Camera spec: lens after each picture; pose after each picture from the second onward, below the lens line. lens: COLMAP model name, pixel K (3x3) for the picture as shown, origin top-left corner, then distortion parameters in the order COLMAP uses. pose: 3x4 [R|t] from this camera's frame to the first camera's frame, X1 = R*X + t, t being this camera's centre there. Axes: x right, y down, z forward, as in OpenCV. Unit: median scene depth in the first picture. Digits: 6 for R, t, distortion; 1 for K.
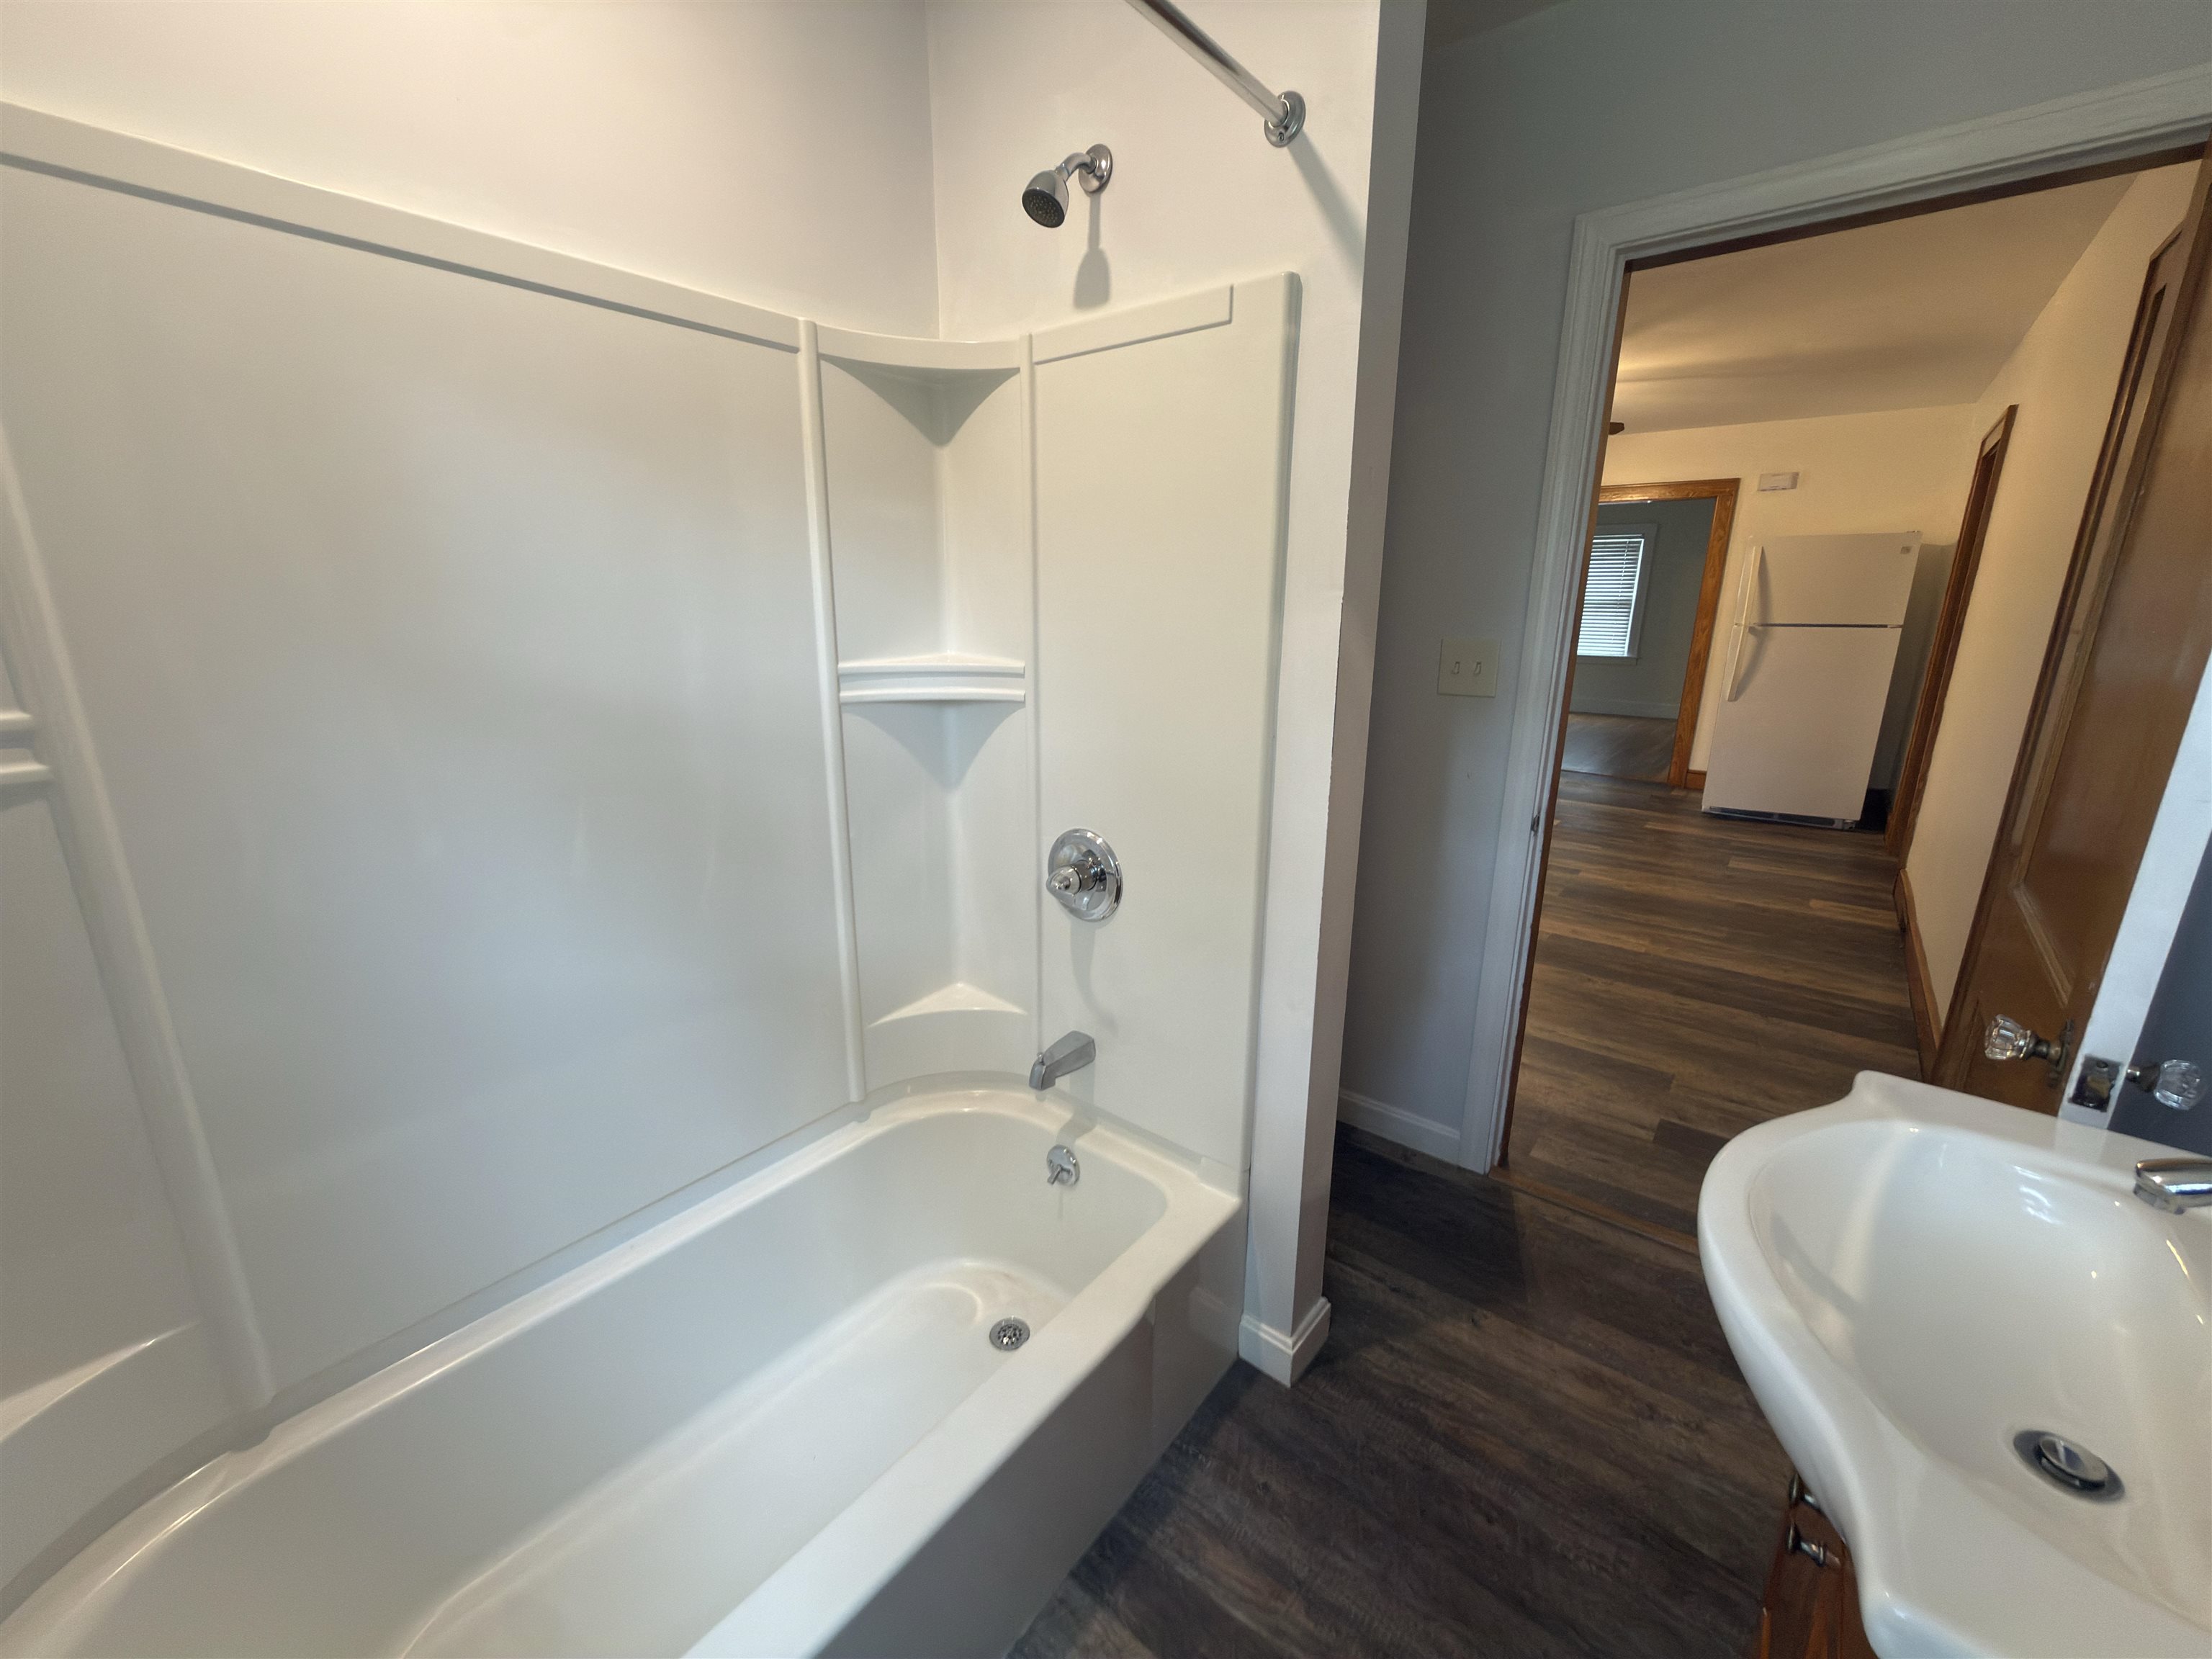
lens RADIAL K [[884.8, 0, 1108.4], [0, 884.8, 826.5], [0, 0, 1]] dist [0.000115, -0.000339]
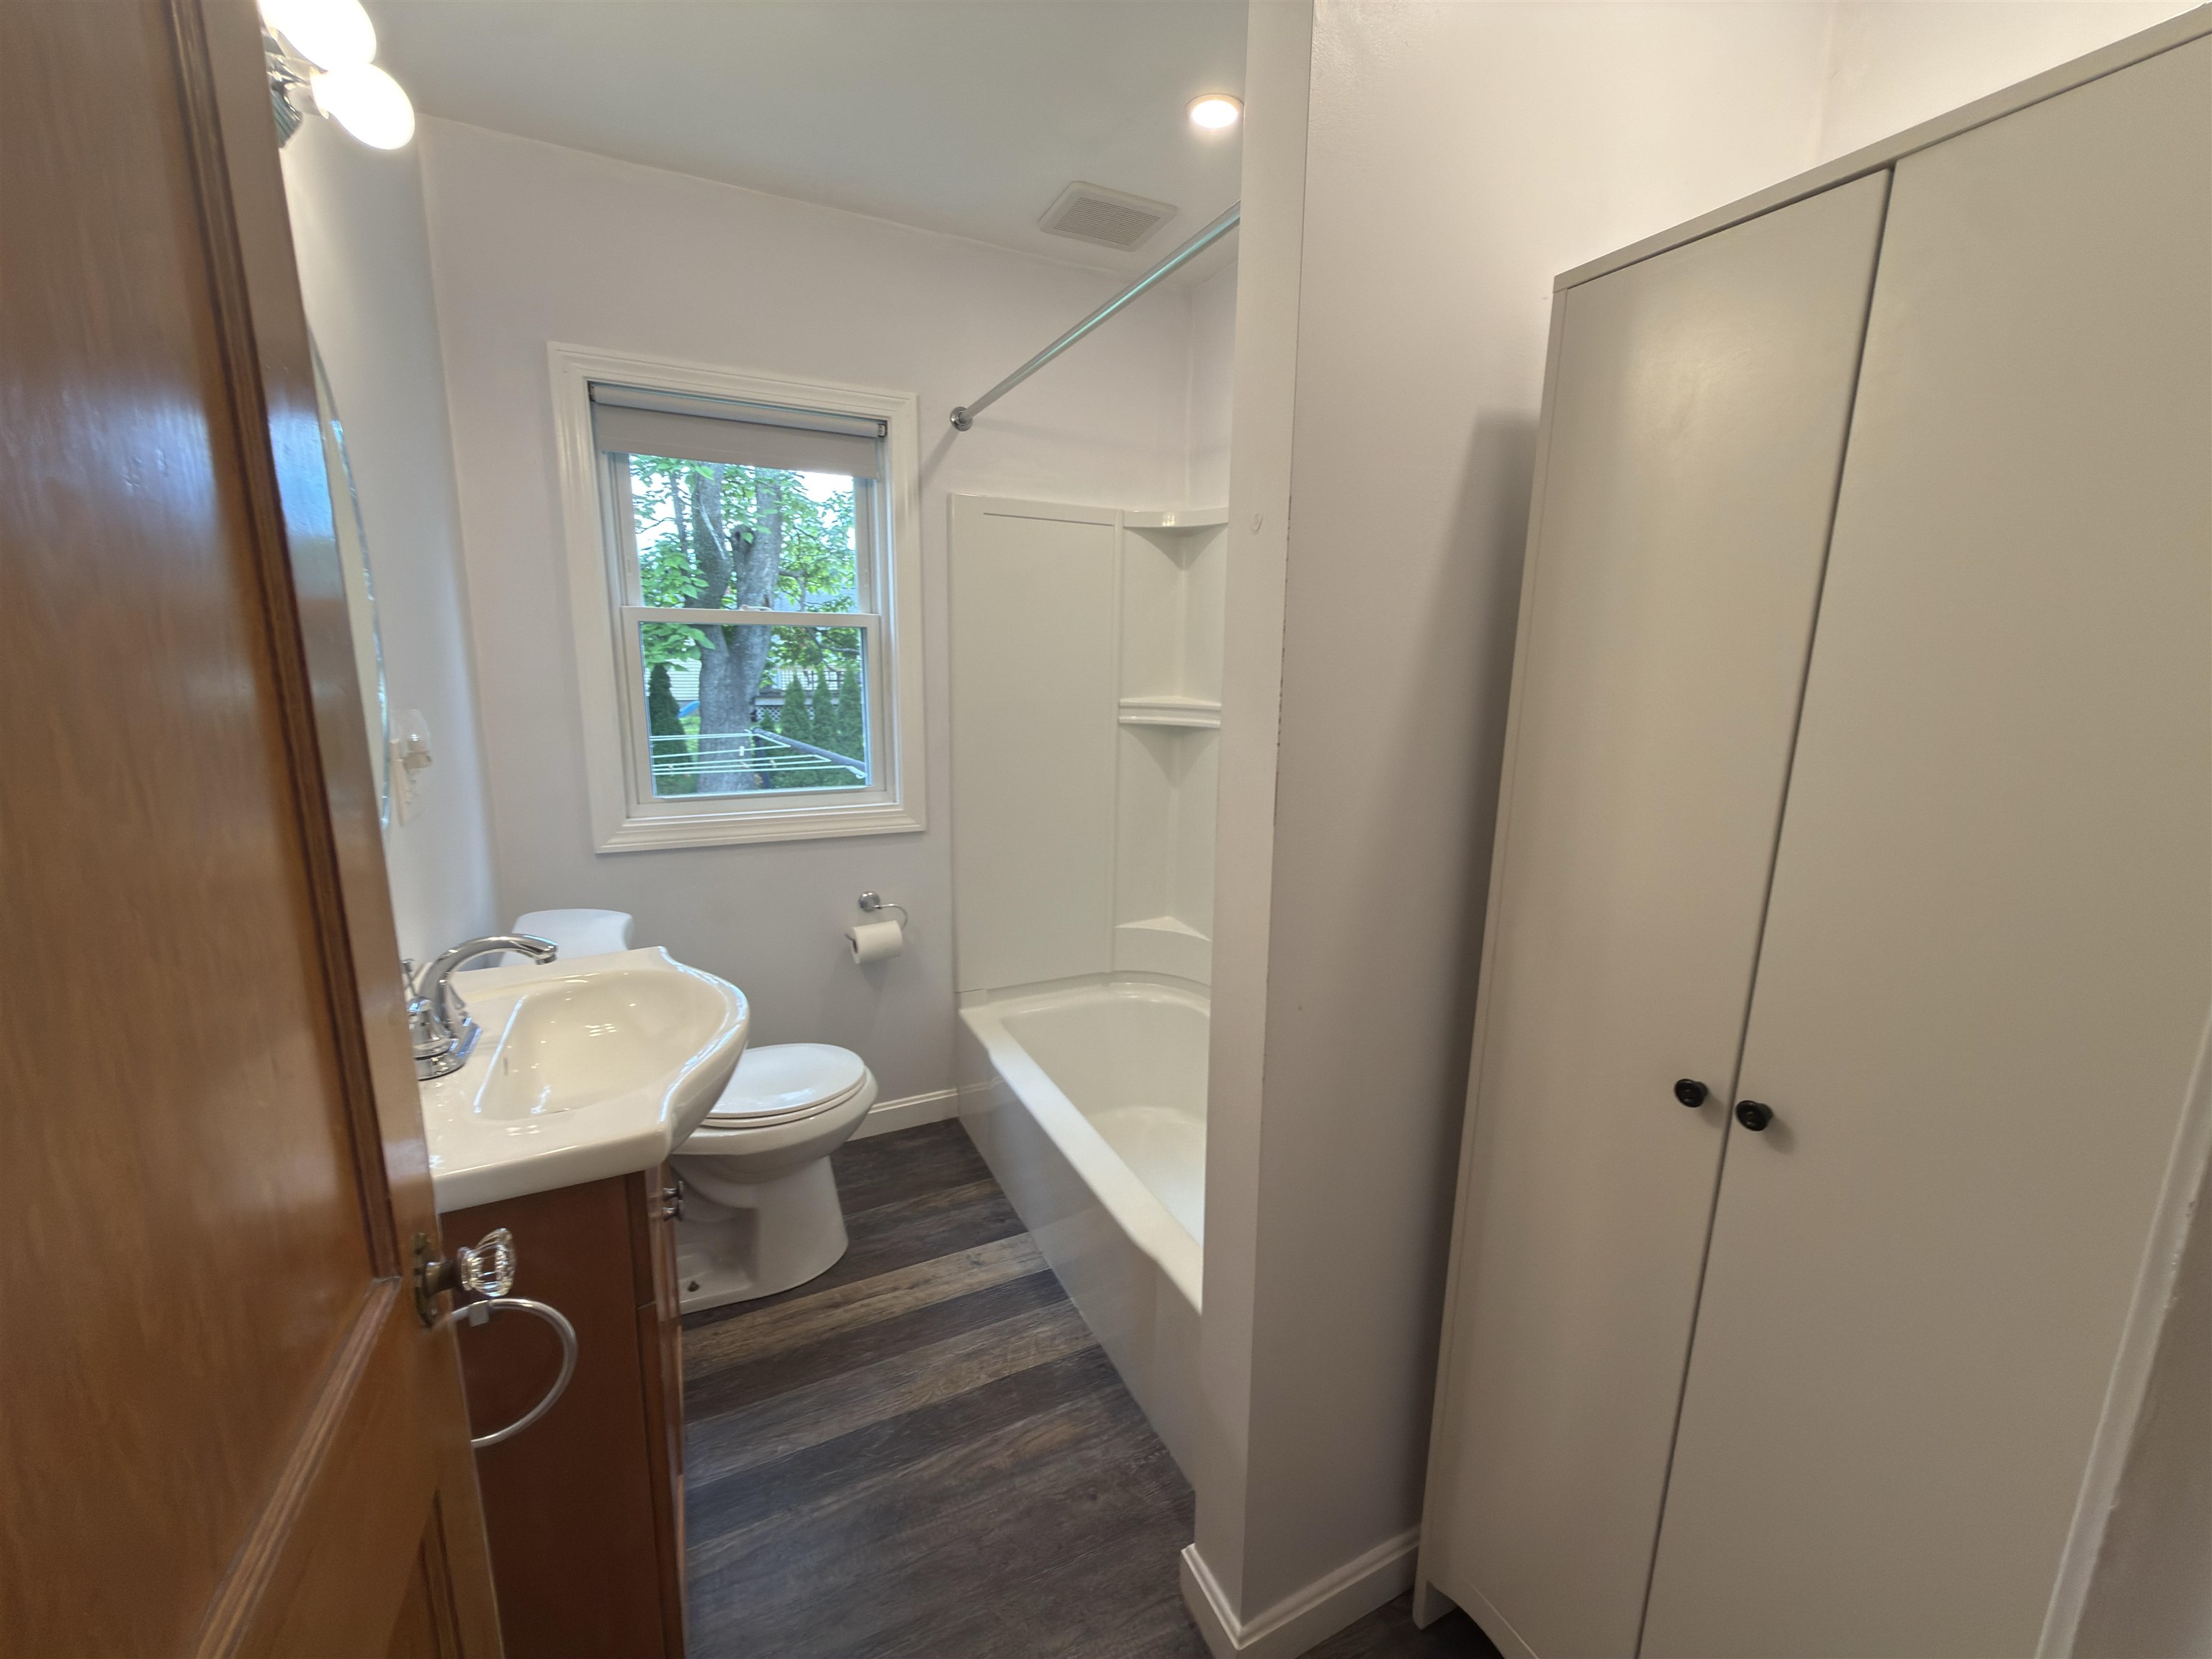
lens RADIAL K [[884.8, 0, 1108.4], [0, 884.8, 826.5], [0, 0, 1]] dist [0.000115, -0.000339]
pose [[-0.421176, 0.159693, -0.892809, 0.387247], [-0.248014, 0.926581, 0.282732, -0.117973], [0.872410, 0.340509, -0.350648, 0.437306]]
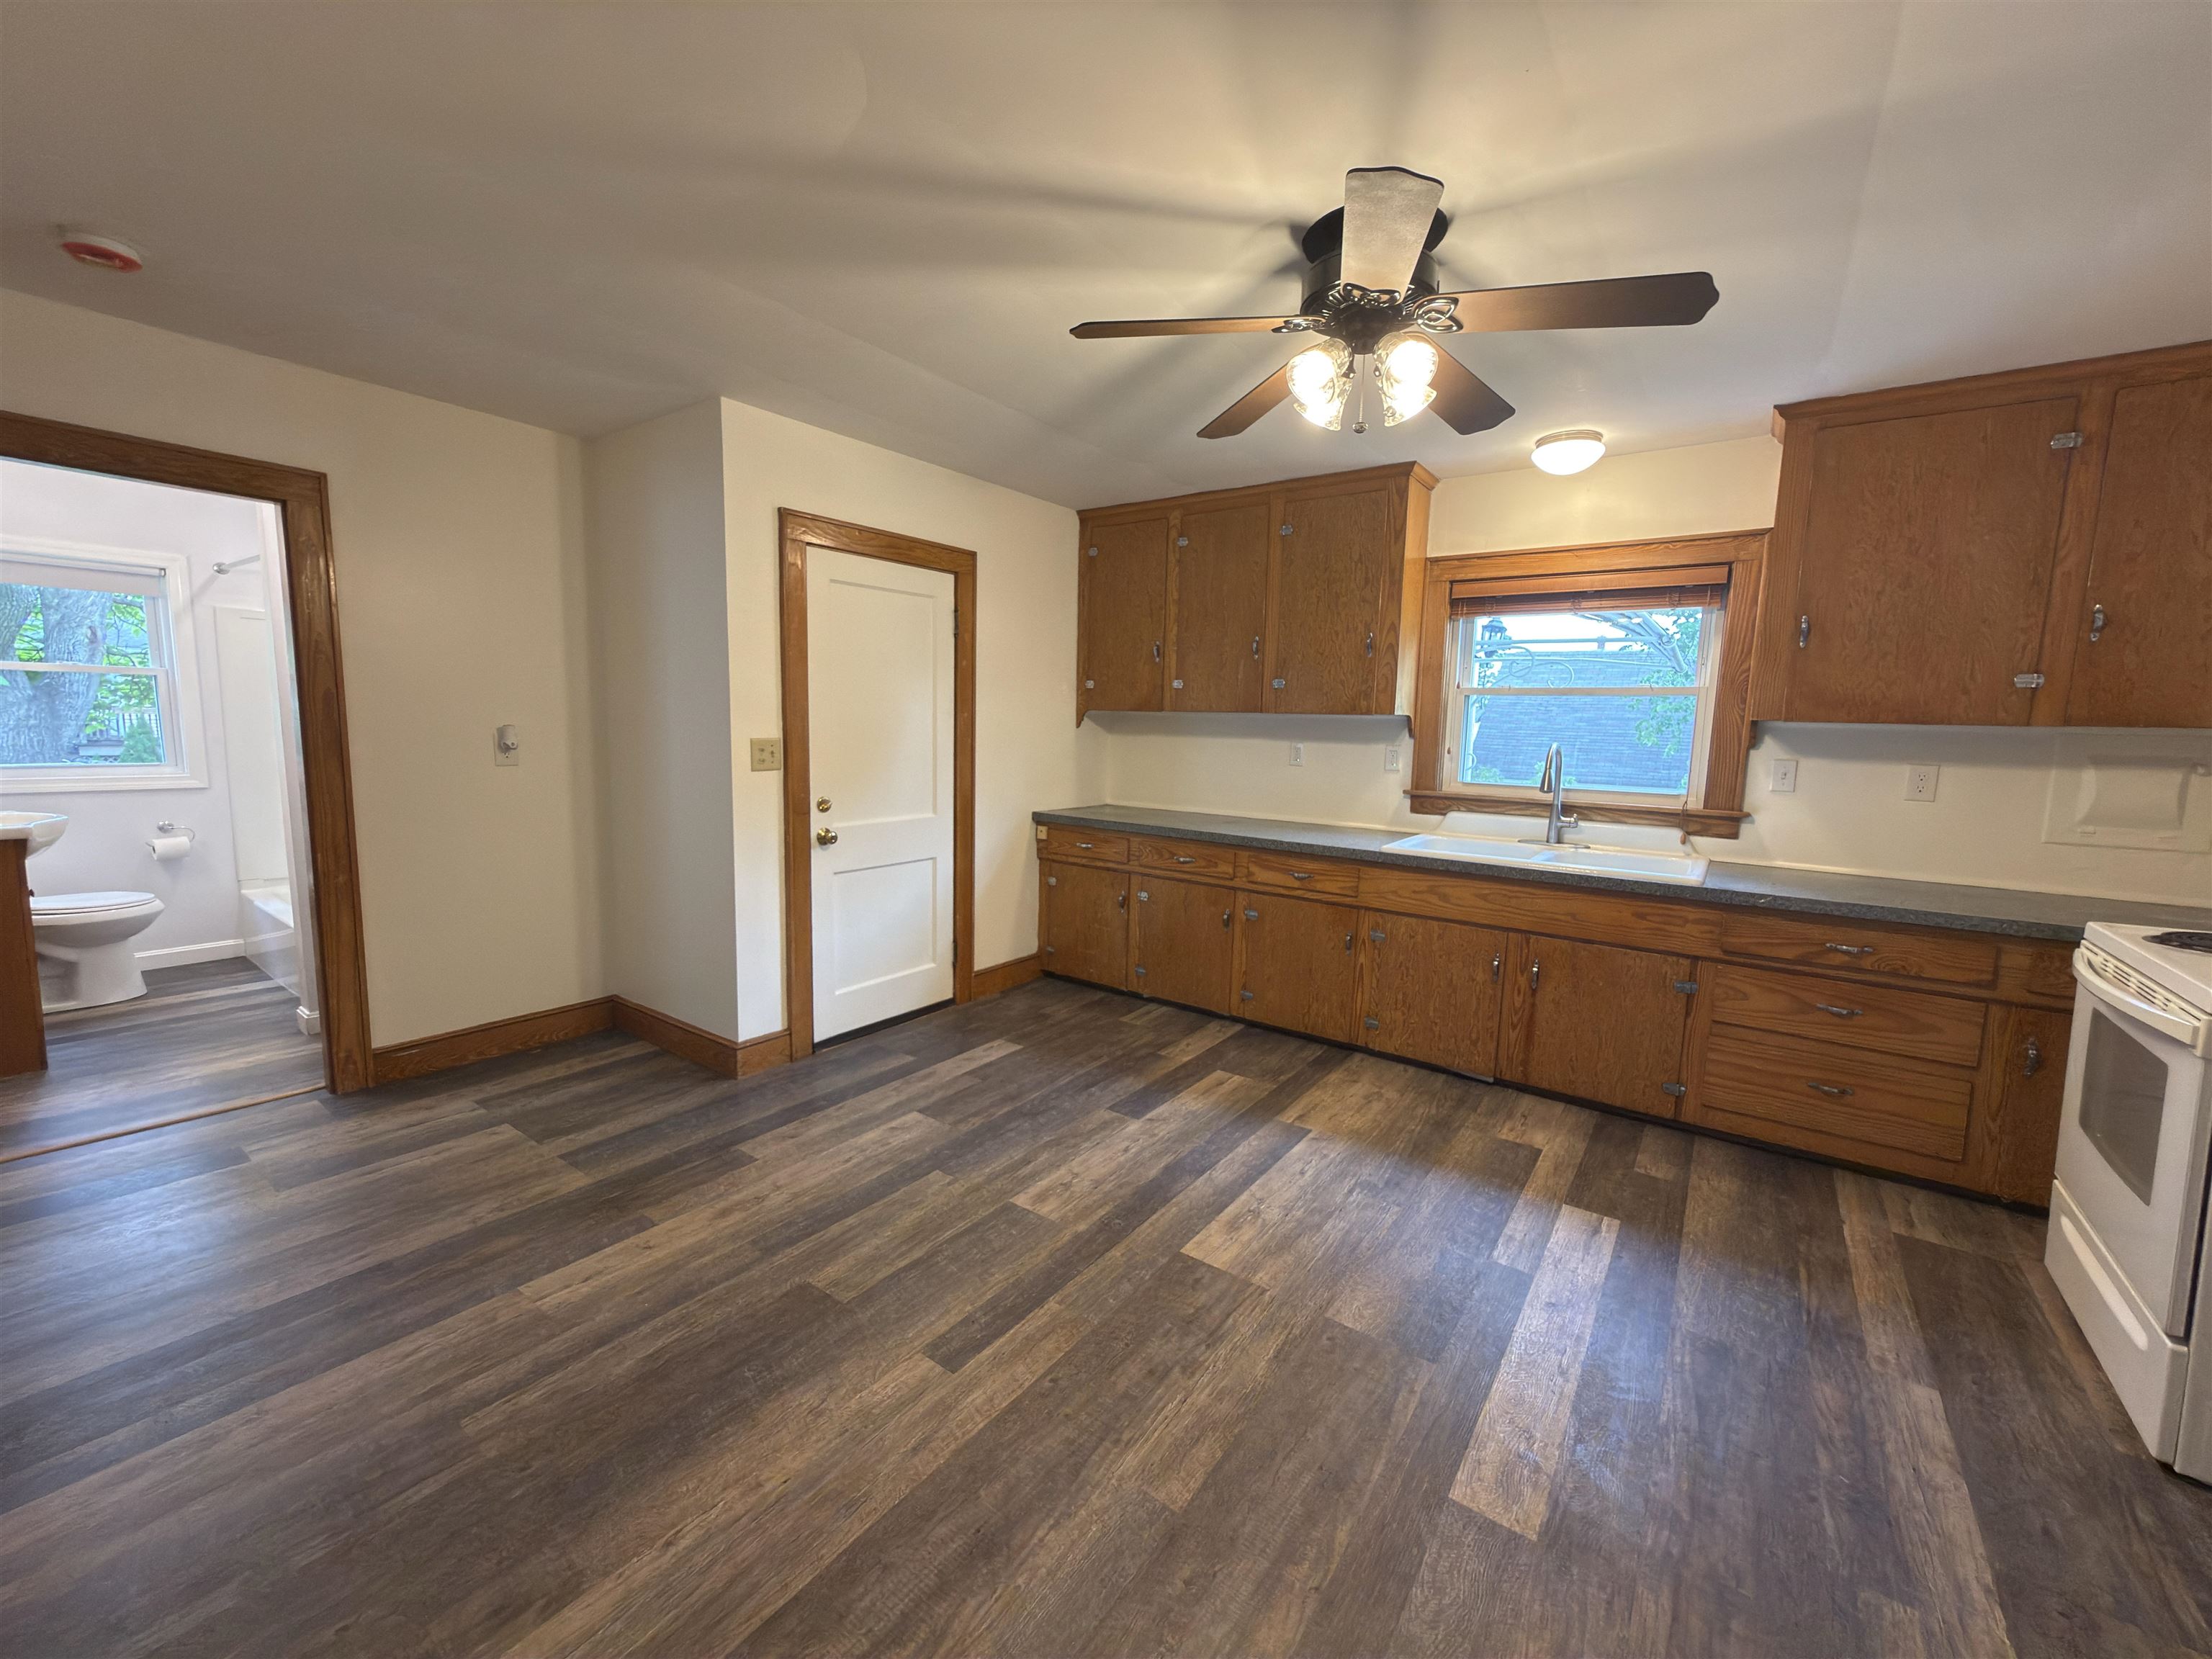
lens RADIAL K [[882.2, 0, 1108.2], [0, 882.2, 826.5], [0, 0, 1]] dist [0.000133, 0.000034]
pose [[0.048918, 0.116673, -0.991965, 1.143956], [-0.281479, 0.954510, 0.098387, -0.313759], [0.958320, 0.274404, 0.079533, 1.214466]]
